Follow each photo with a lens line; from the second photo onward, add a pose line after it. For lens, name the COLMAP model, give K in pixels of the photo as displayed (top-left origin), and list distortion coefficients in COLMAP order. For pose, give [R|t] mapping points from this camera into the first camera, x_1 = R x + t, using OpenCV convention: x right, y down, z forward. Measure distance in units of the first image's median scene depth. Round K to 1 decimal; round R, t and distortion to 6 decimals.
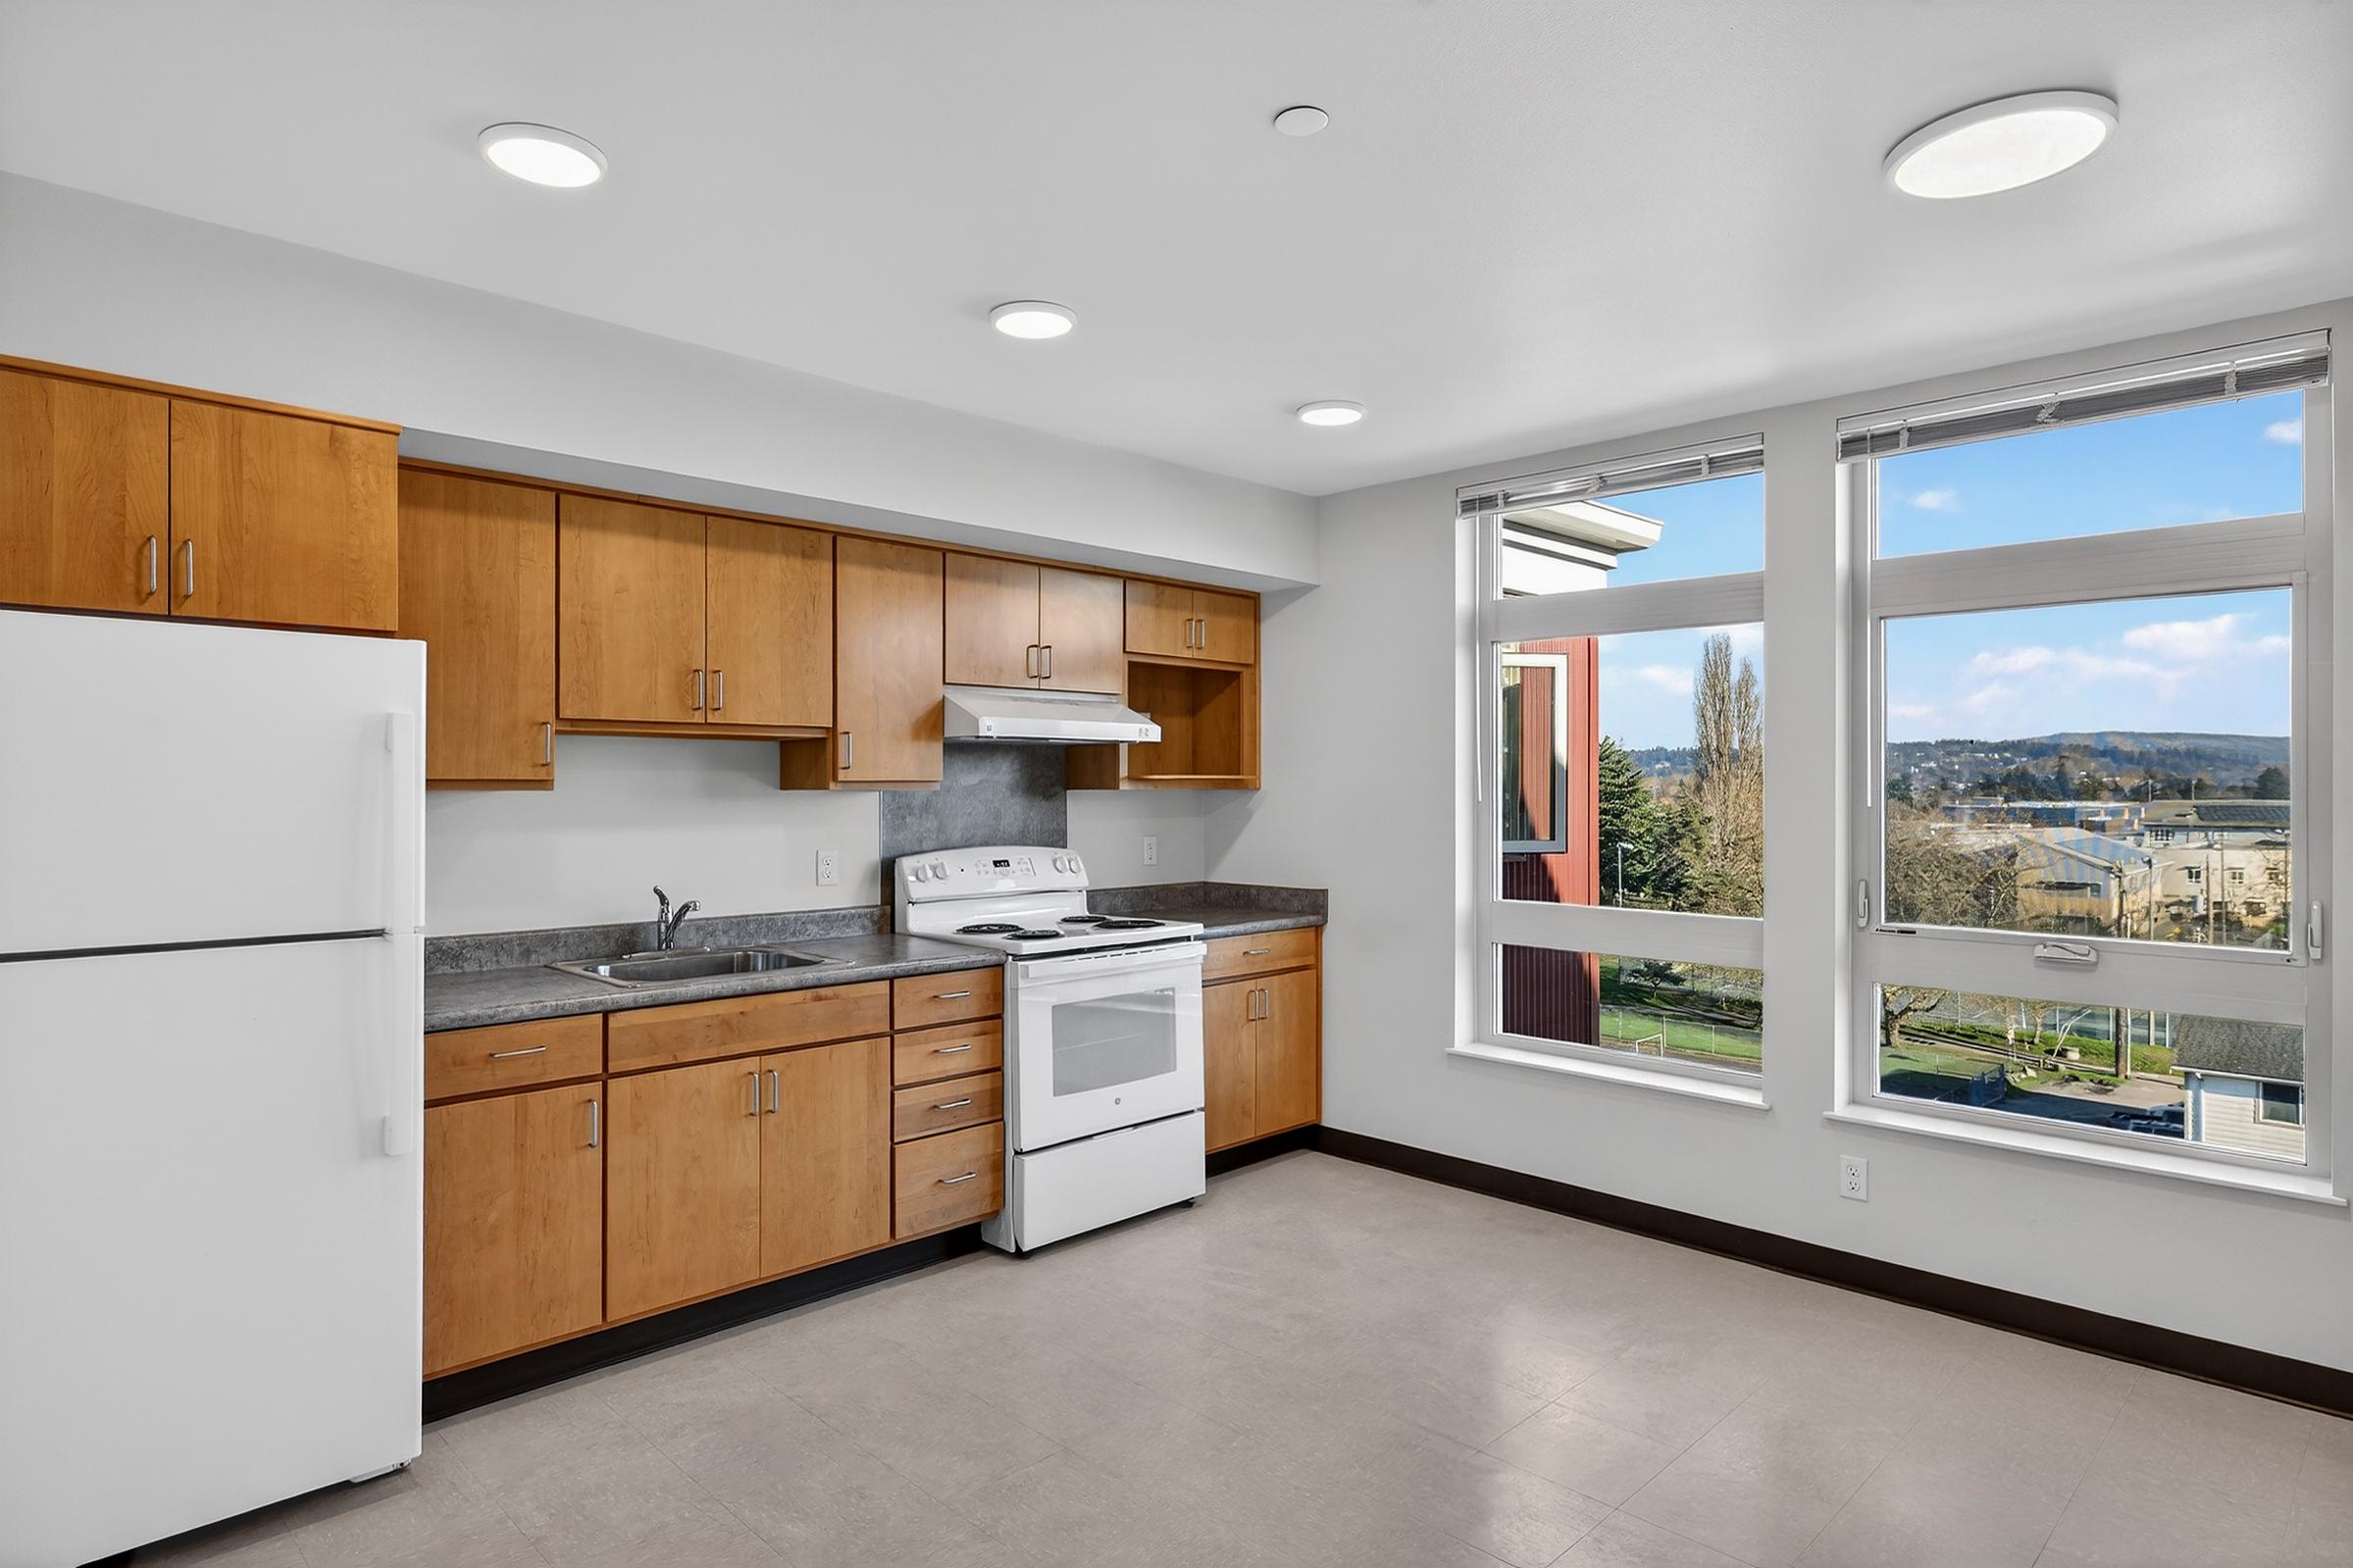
lens RADIAL K [[1276.8, 0, 1180.5], [0, 1276.8, 806.9], [0, 0, 1]] dist [-0.003213, -0.001314]
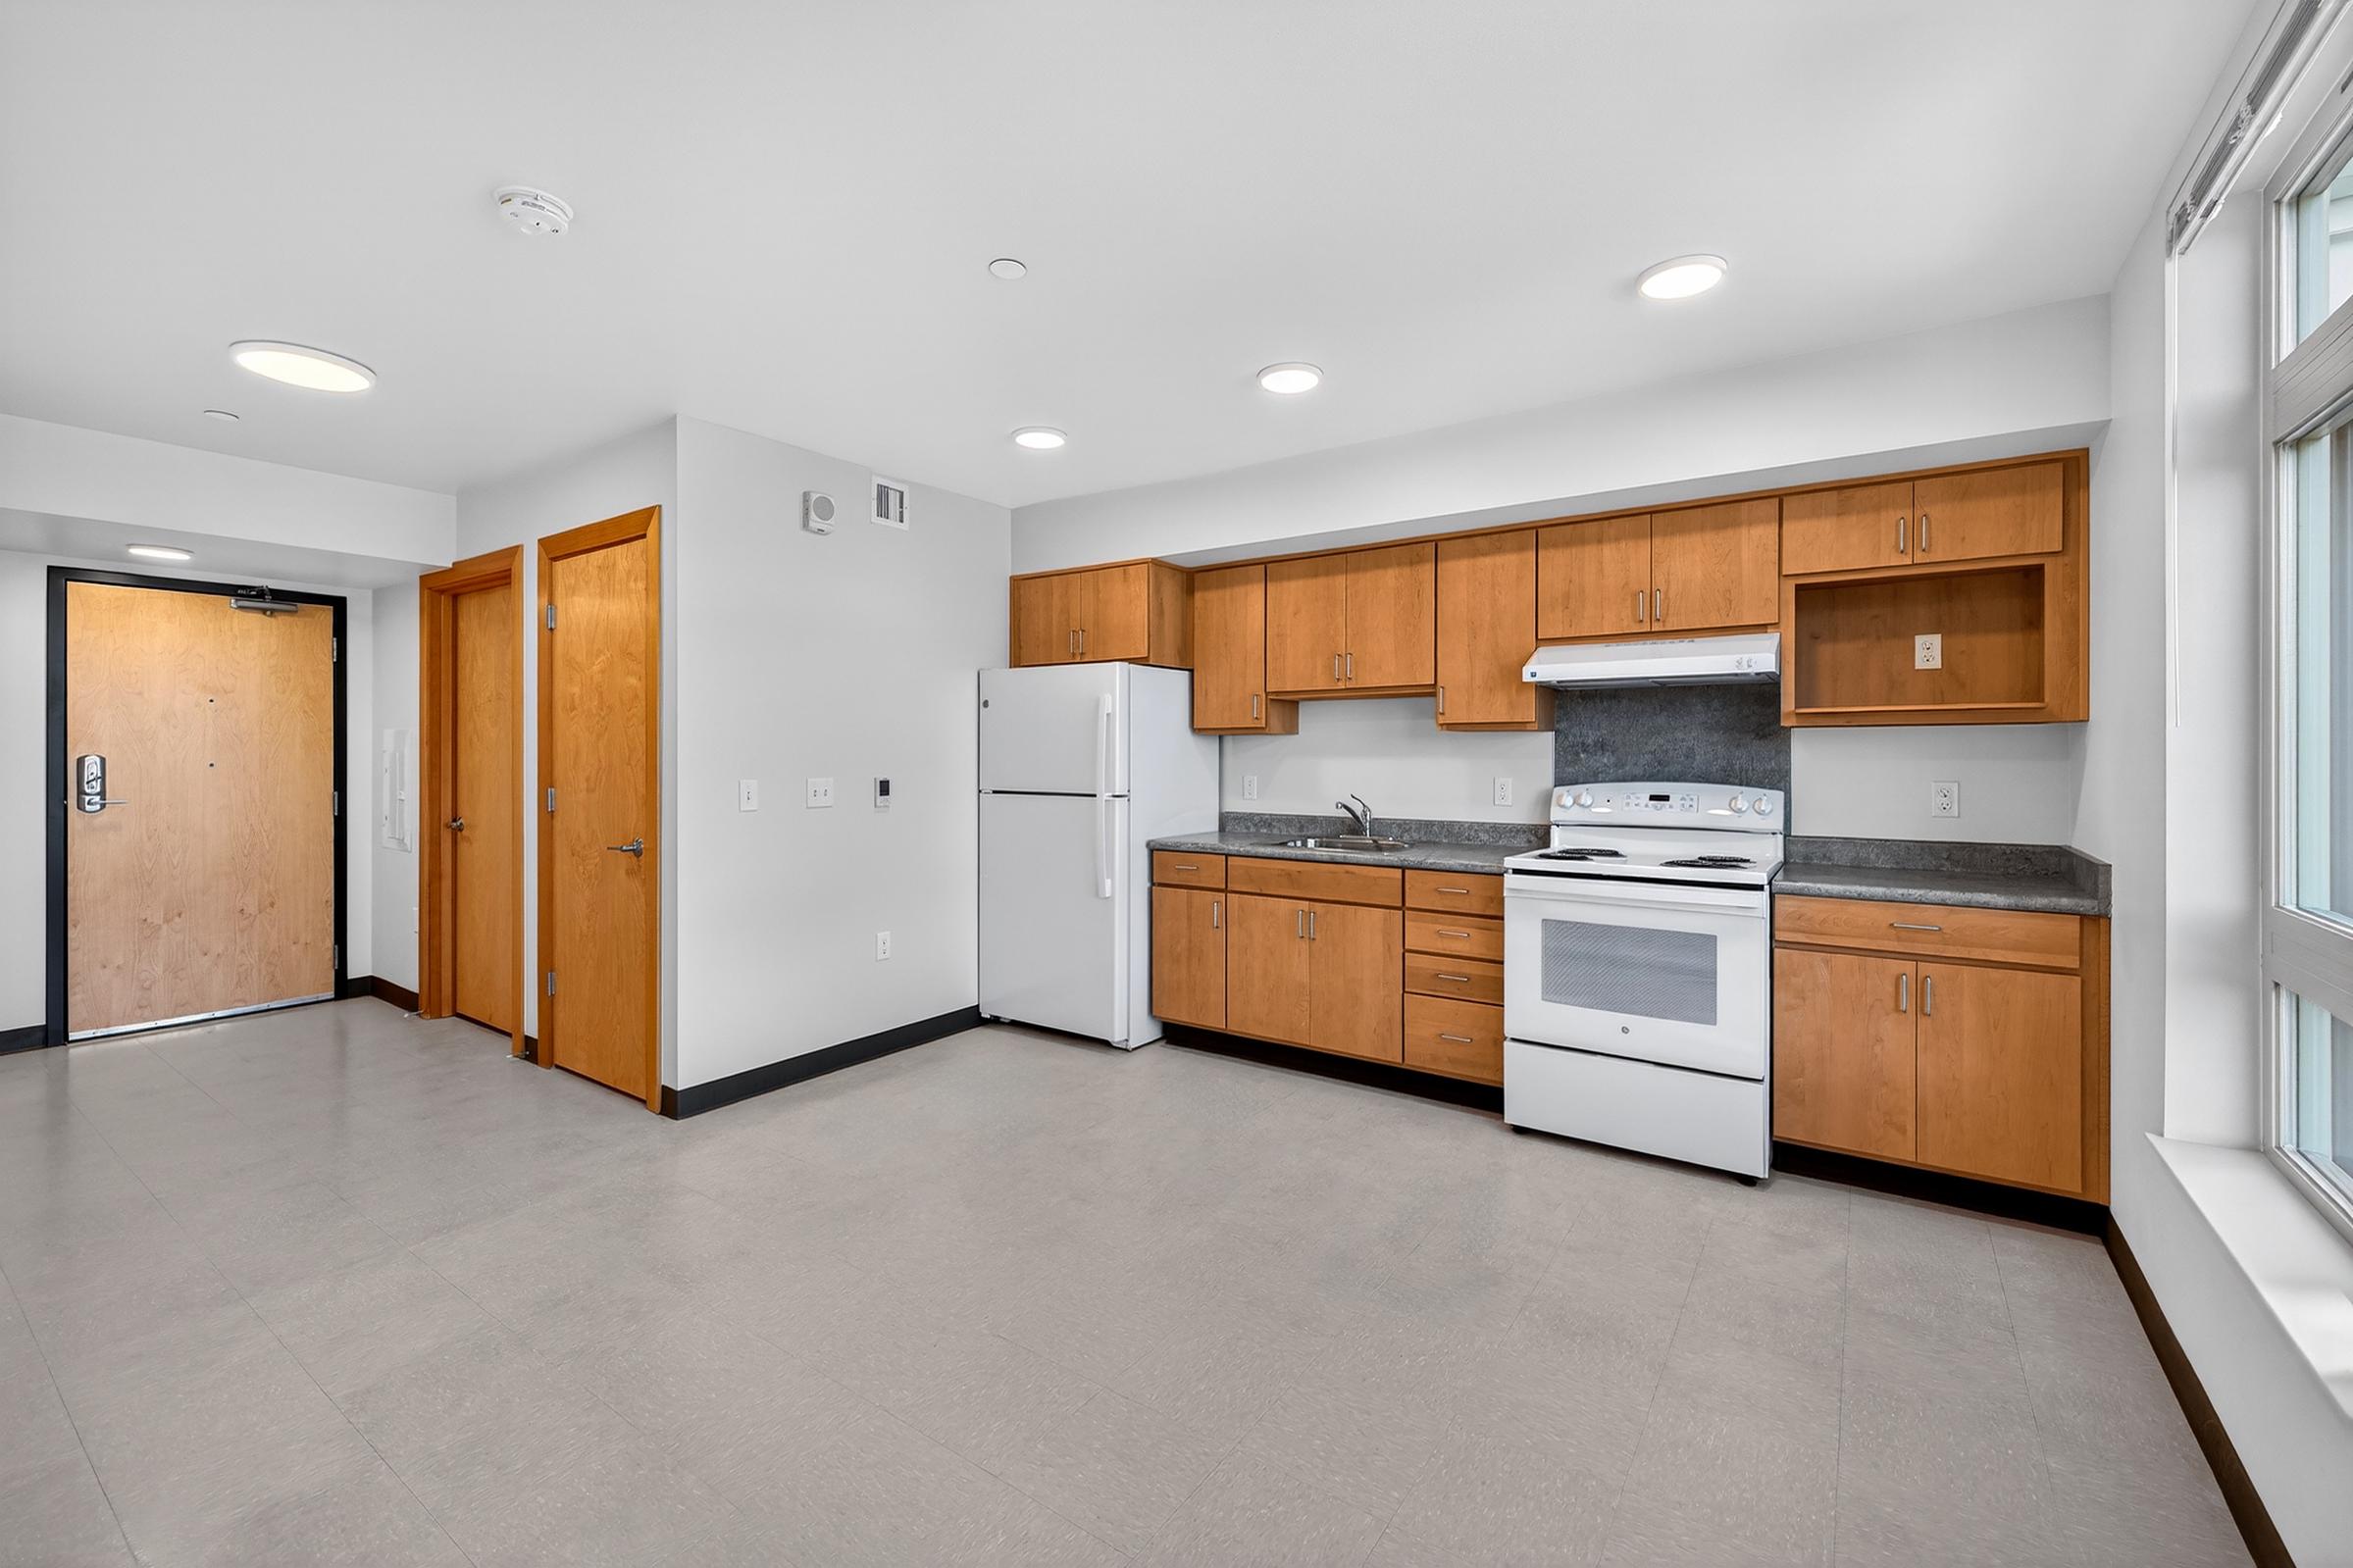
lens RADIAL K [[986.1, 0, 1182.8], [0, 986.1, 766.2], [0, 0, 1]] dist [0.003062, 0.000119]
pose [[0.176779, 0.014999, -0.984136, 0.713980], [-0.012476, 0.999838, 0.012998, 0.014716], [0.984172, 0.009980, 0.176937, 0.550104]]
